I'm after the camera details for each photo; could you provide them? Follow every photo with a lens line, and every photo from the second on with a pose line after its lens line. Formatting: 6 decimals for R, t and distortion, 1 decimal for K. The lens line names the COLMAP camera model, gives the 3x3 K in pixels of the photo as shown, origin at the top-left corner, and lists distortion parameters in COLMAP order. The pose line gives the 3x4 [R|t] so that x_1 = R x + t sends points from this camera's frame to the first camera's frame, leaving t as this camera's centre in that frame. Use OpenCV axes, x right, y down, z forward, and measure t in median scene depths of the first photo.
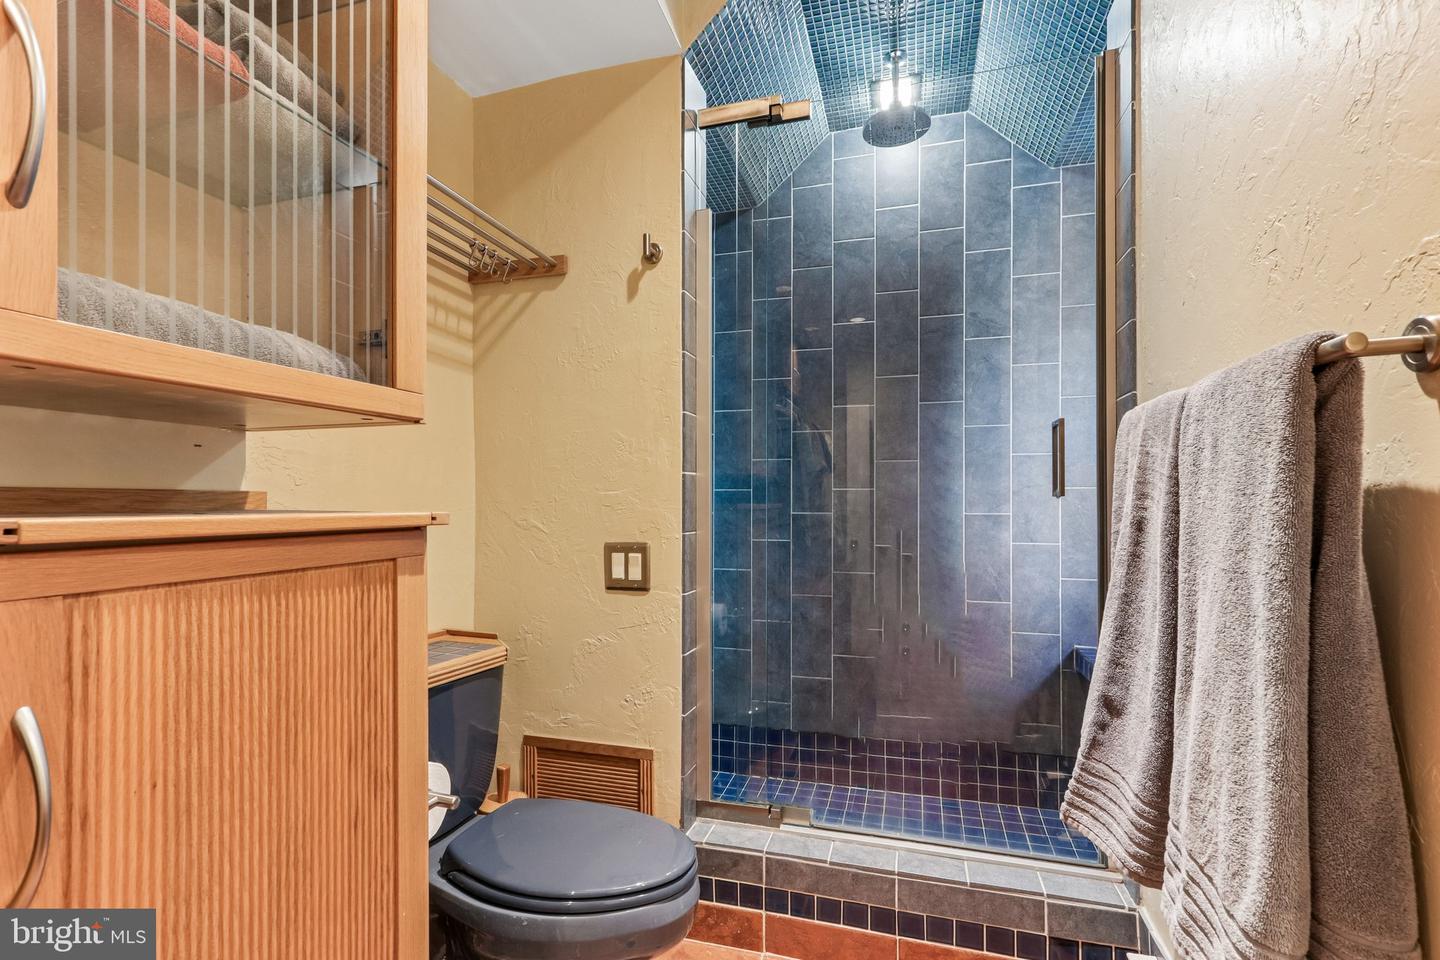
lens RADIAL K [[680.1, 0, 711.5], [0, 680.1, 494.8], [0, 0, 1]] dist [0.001400, 0.000379]
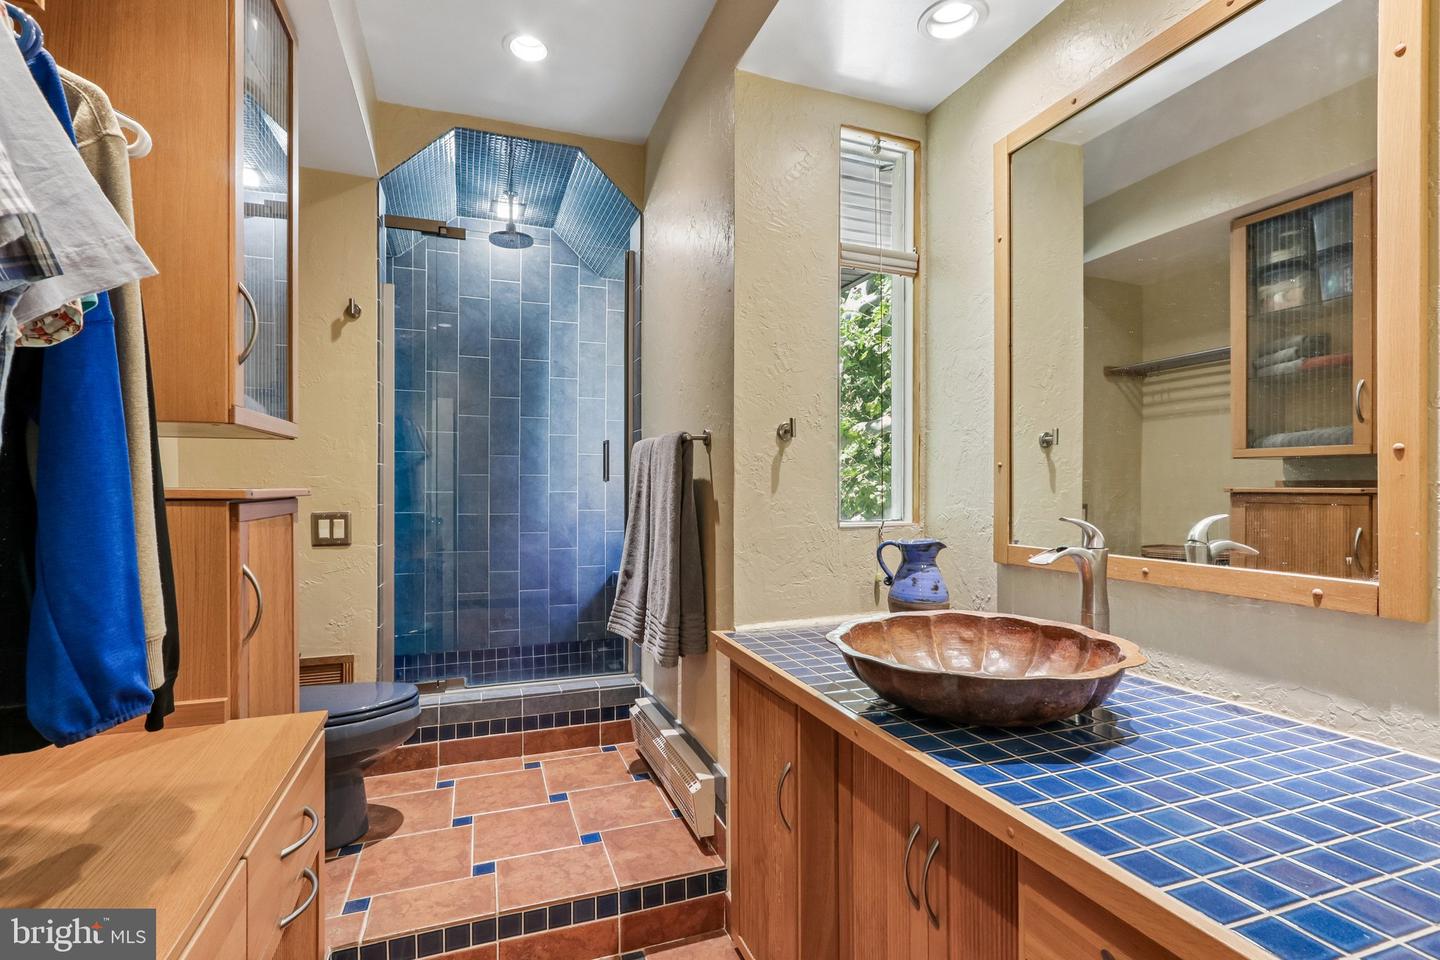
lens RADIAL K [[680.1, 0, 711.5], [0, 680.1, 494.8], [0, 0, 1]] dist [0.001400, 0.000379]
pose [[0.805040, -0.006326, 0.593187, -0.330576], [-0.008448, 0.999719, 0.022127, -0.003970], [-0.593161, -0.022825, 0.804760, -0.611300]]
